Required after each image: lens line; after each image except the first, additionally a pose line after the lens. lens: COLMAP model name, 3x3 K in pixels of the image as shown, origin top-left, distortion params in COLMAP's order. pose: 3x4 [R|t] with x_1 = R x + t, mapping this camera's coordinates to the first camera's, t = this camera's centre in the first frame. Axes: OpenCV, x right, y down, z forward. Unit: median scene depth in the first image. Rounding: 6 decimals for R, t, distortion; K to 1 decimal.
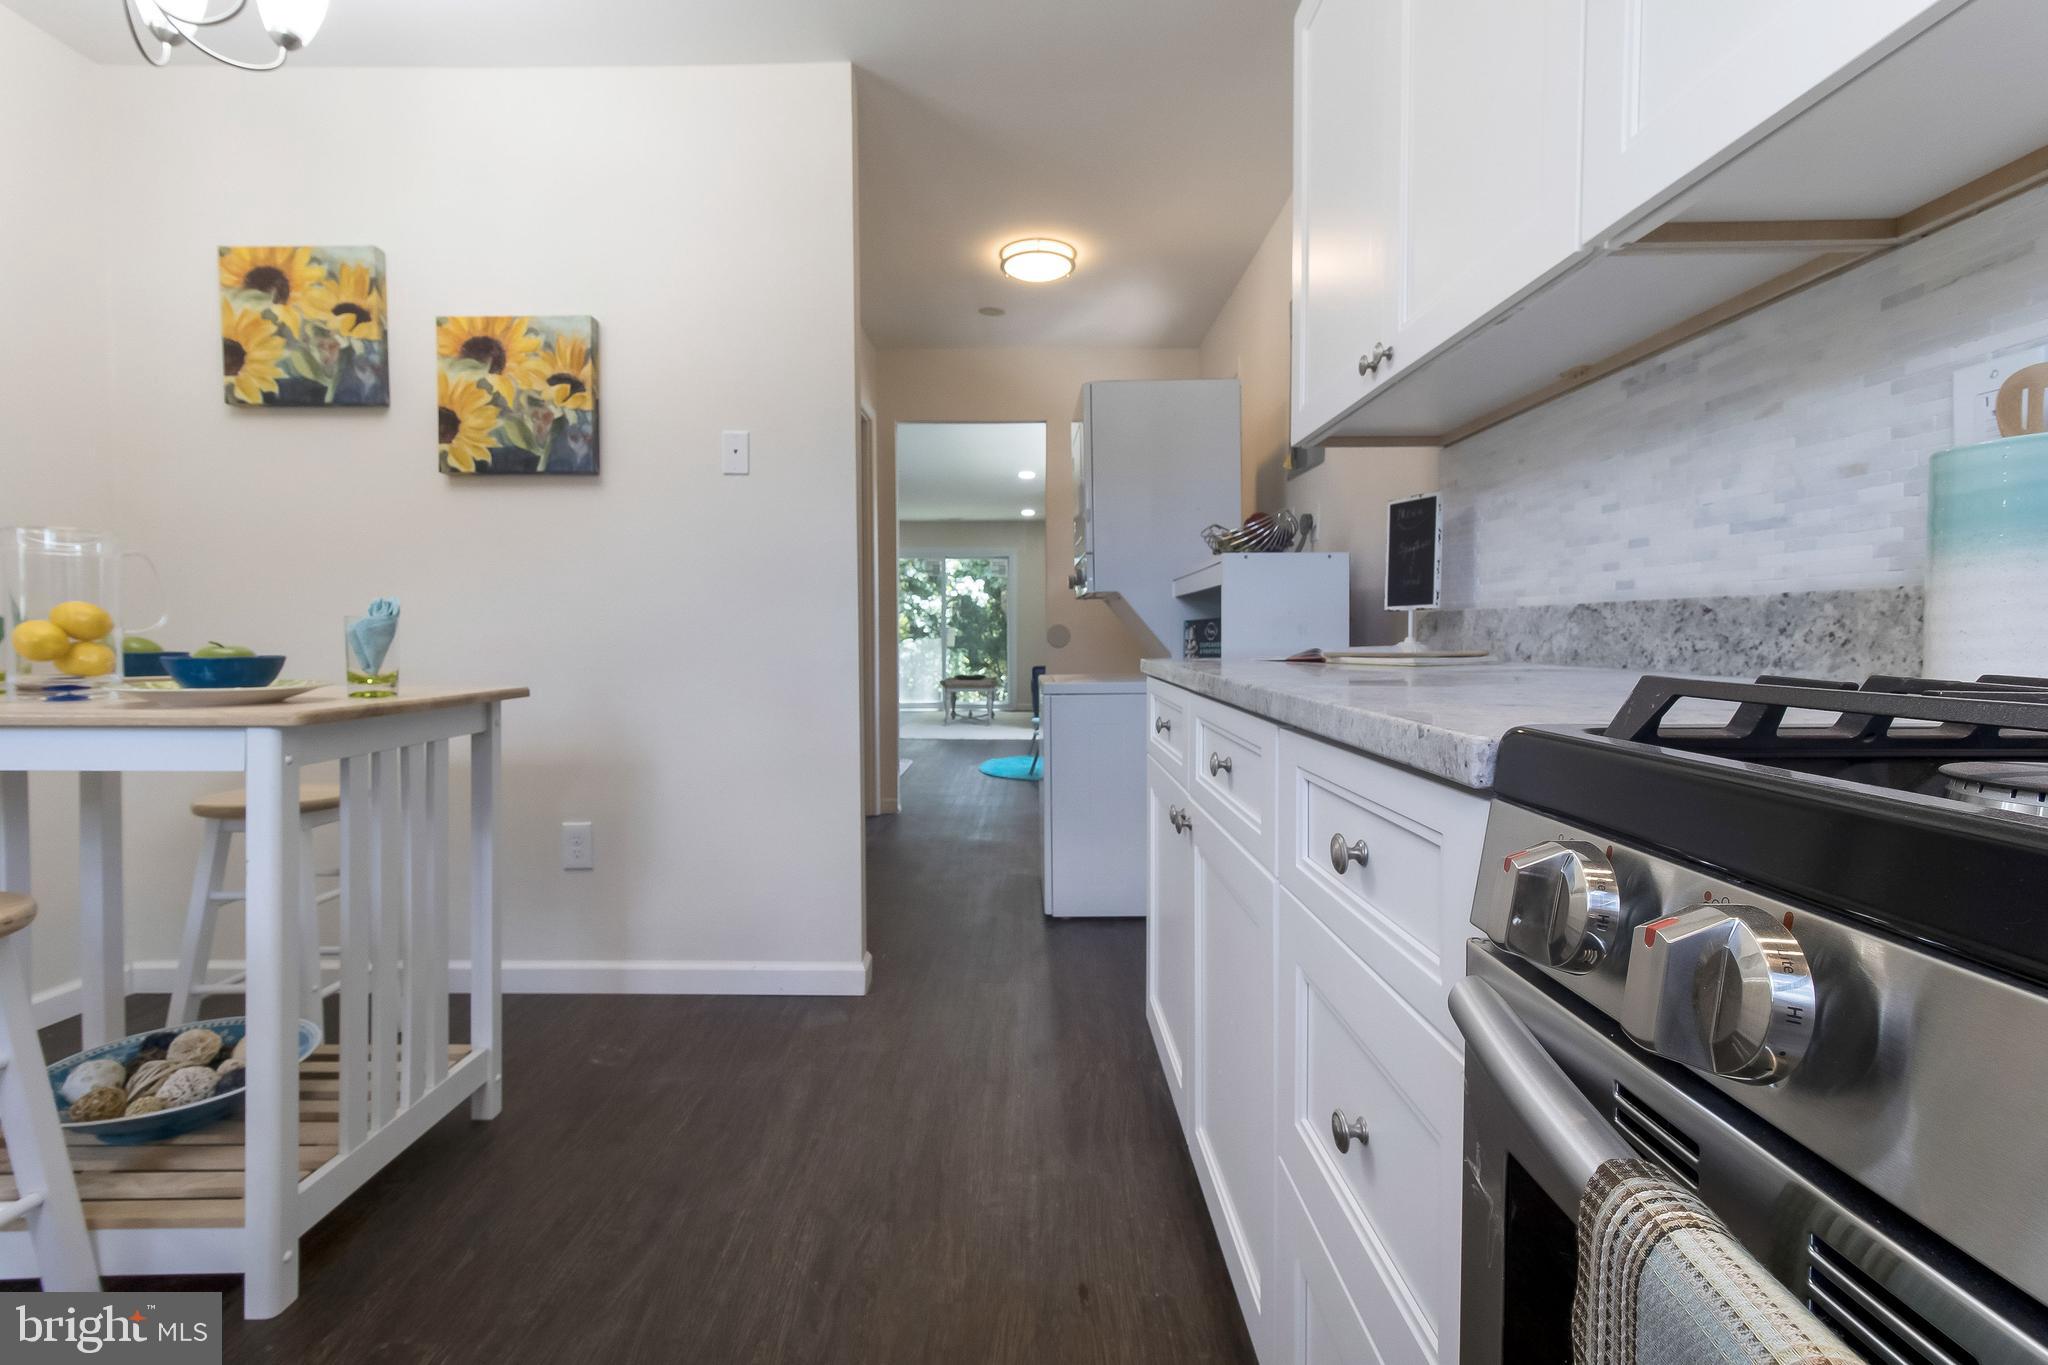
lens RADIAL K [[936.8, 0, 1018.0], [0, 936.8, 660.9], [0, 0, 1]] dist [0.012421, -0.000408]
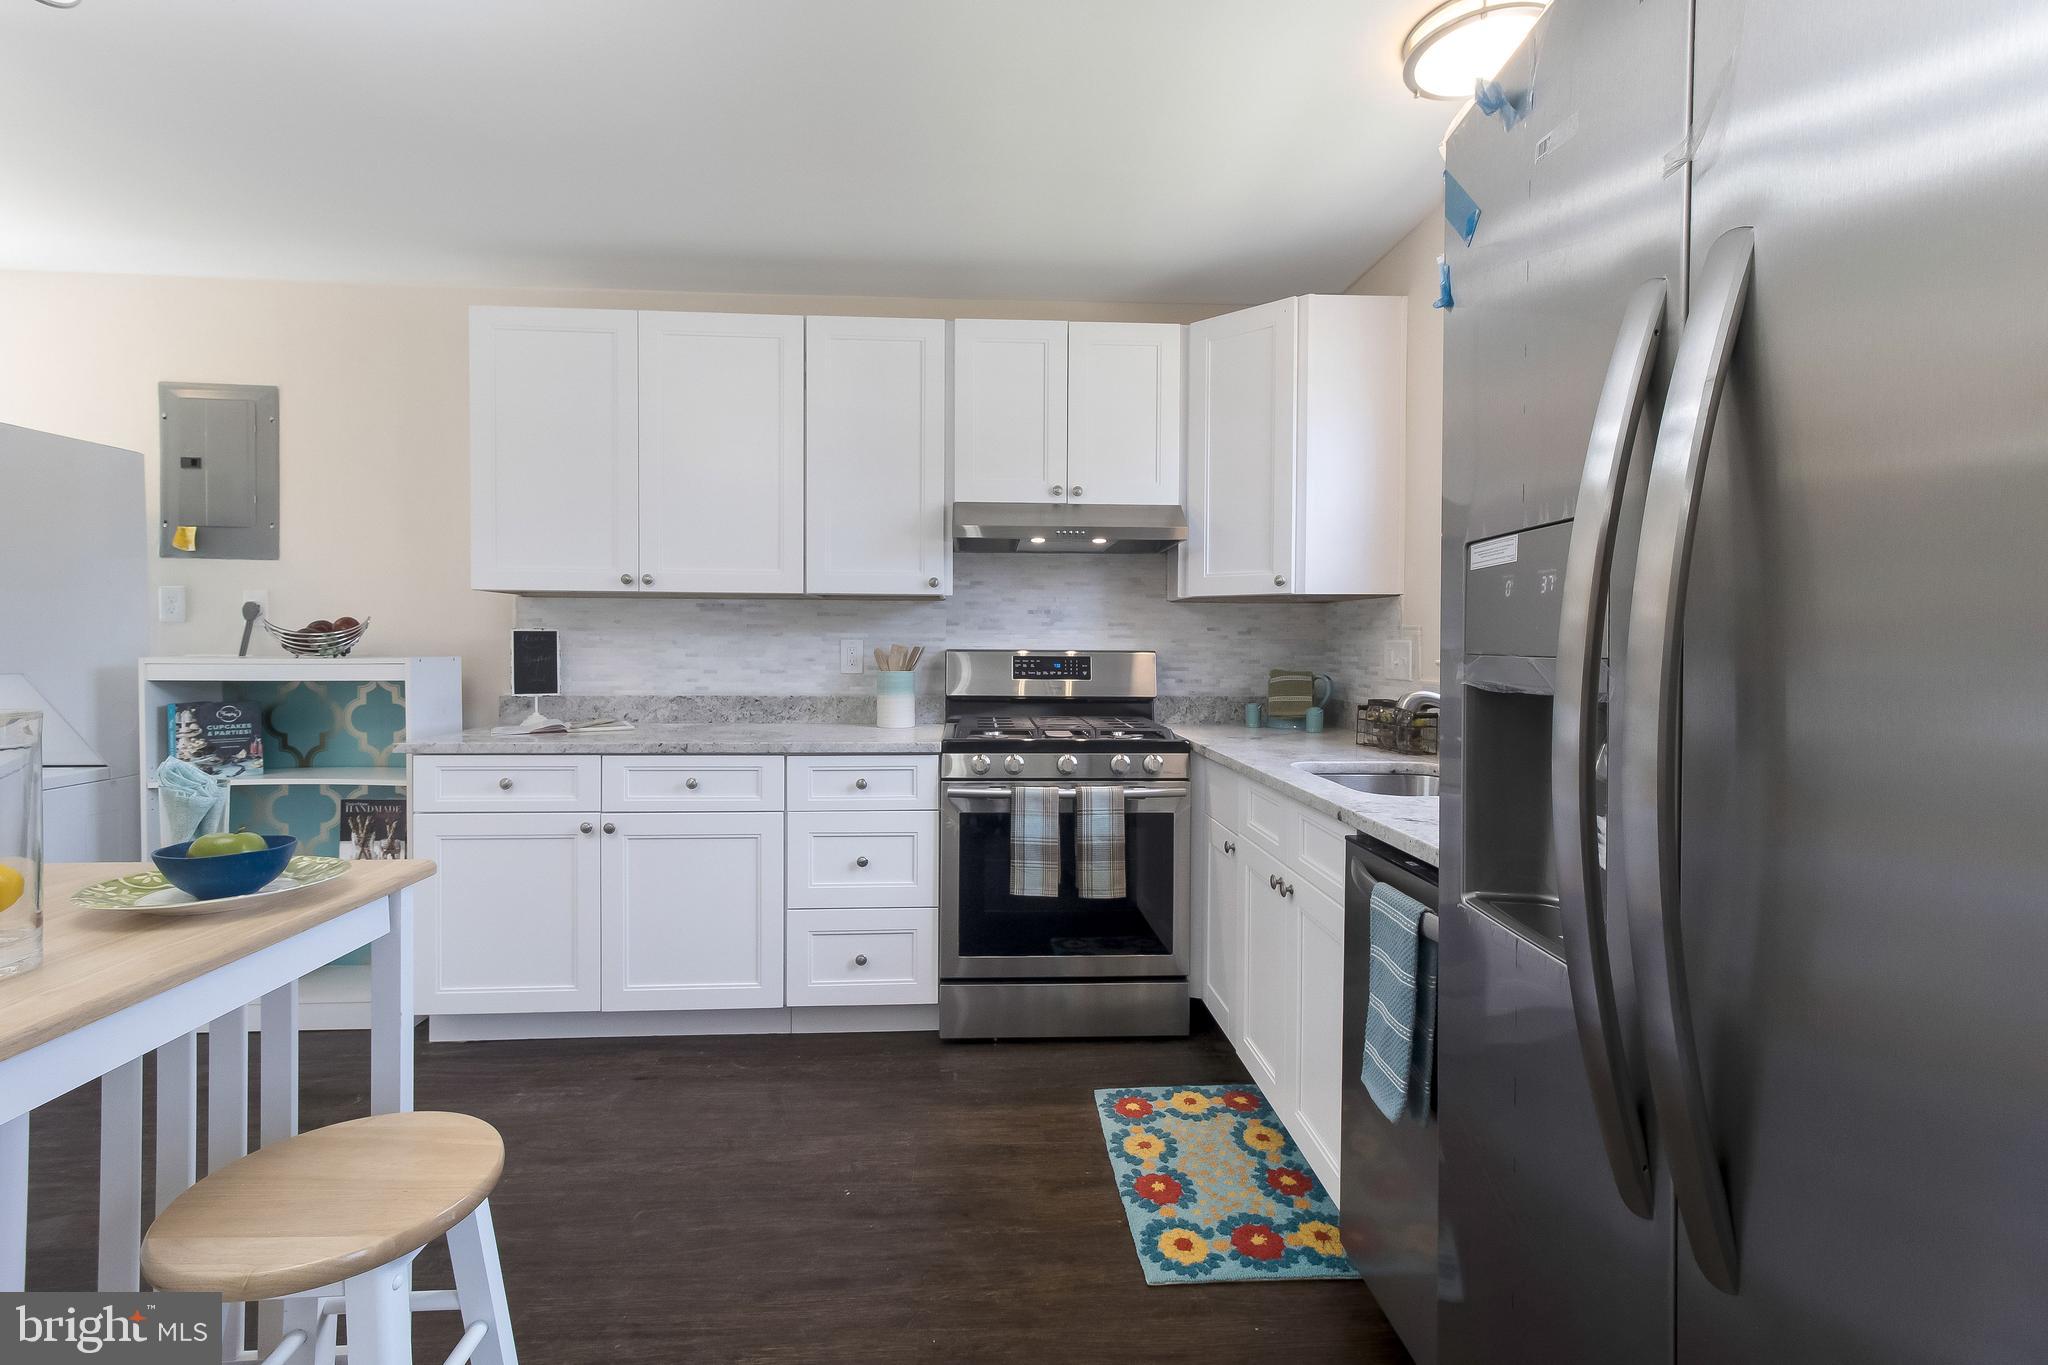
lens RADIAL K [[936.8, 0, 1018.0], [0, 936.8, 660.9], [0, 0, 1]] dist [0.012421, -0.000408]
pose [[-0.063415, -0.017194, 0.997839, -1.027509], [0.024662, 0.999519, 0.018790, -0.100320], [-0.997682, 0.025800, -0.062960, 0.195641]]
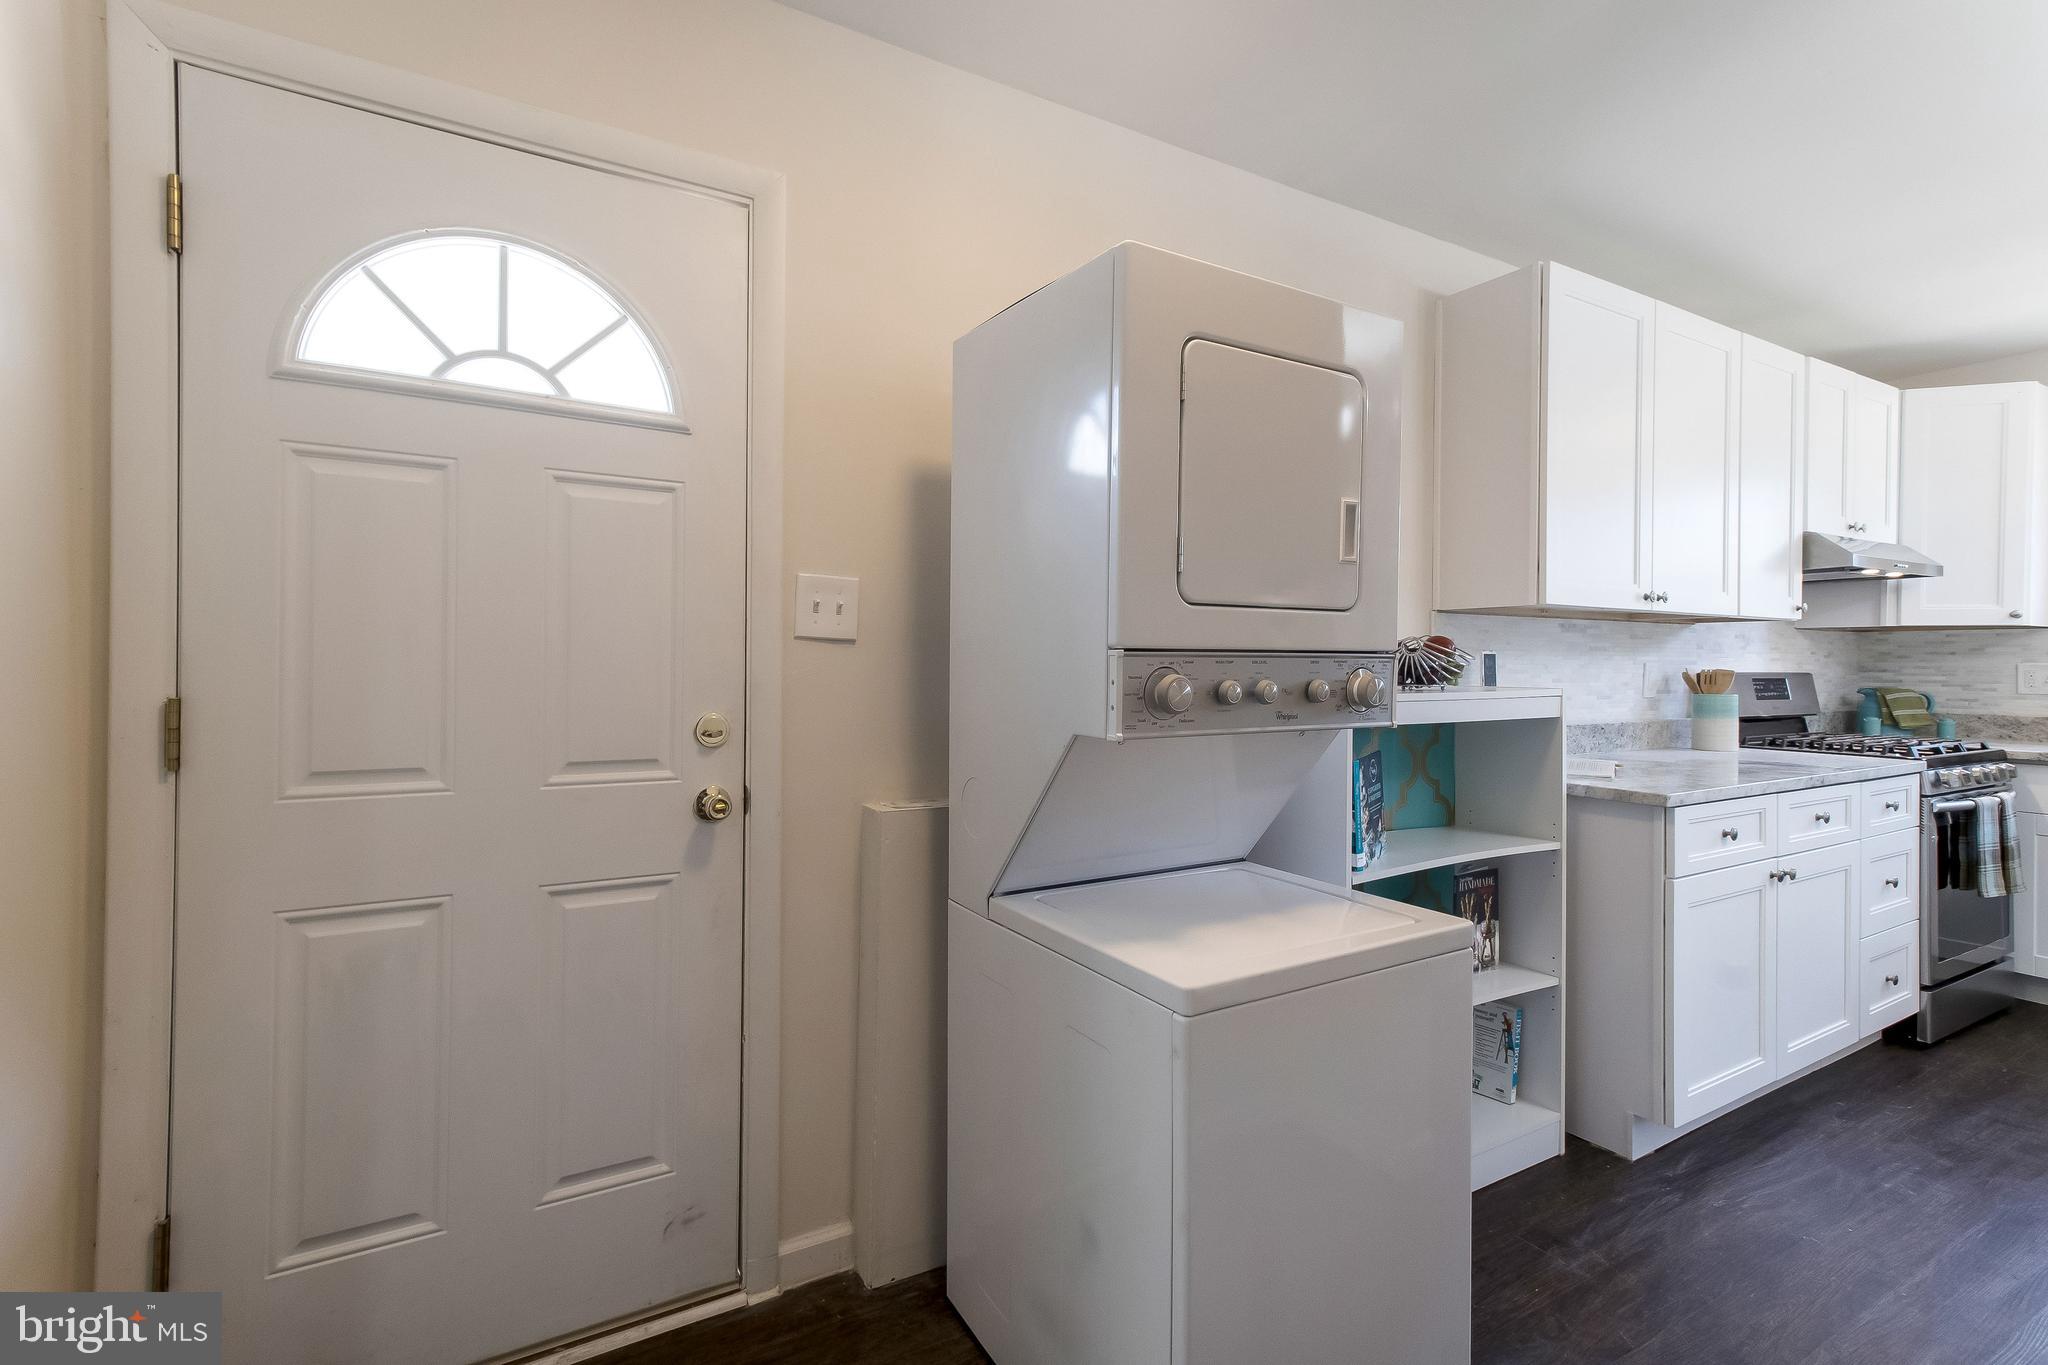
lens RADIAL K [[936.8, 0, 1018.0], [0, 936.8, 660.9], [0, 0, 1]] dist [0.012421, -0.000408]
pose [[-0.509490, 0.001430, 0.860475, -0.338761], [0.023371, 0.999653, 0.012177, -0.152931], [-0.860159, 0.026315, -0.509347, 1.831816]]
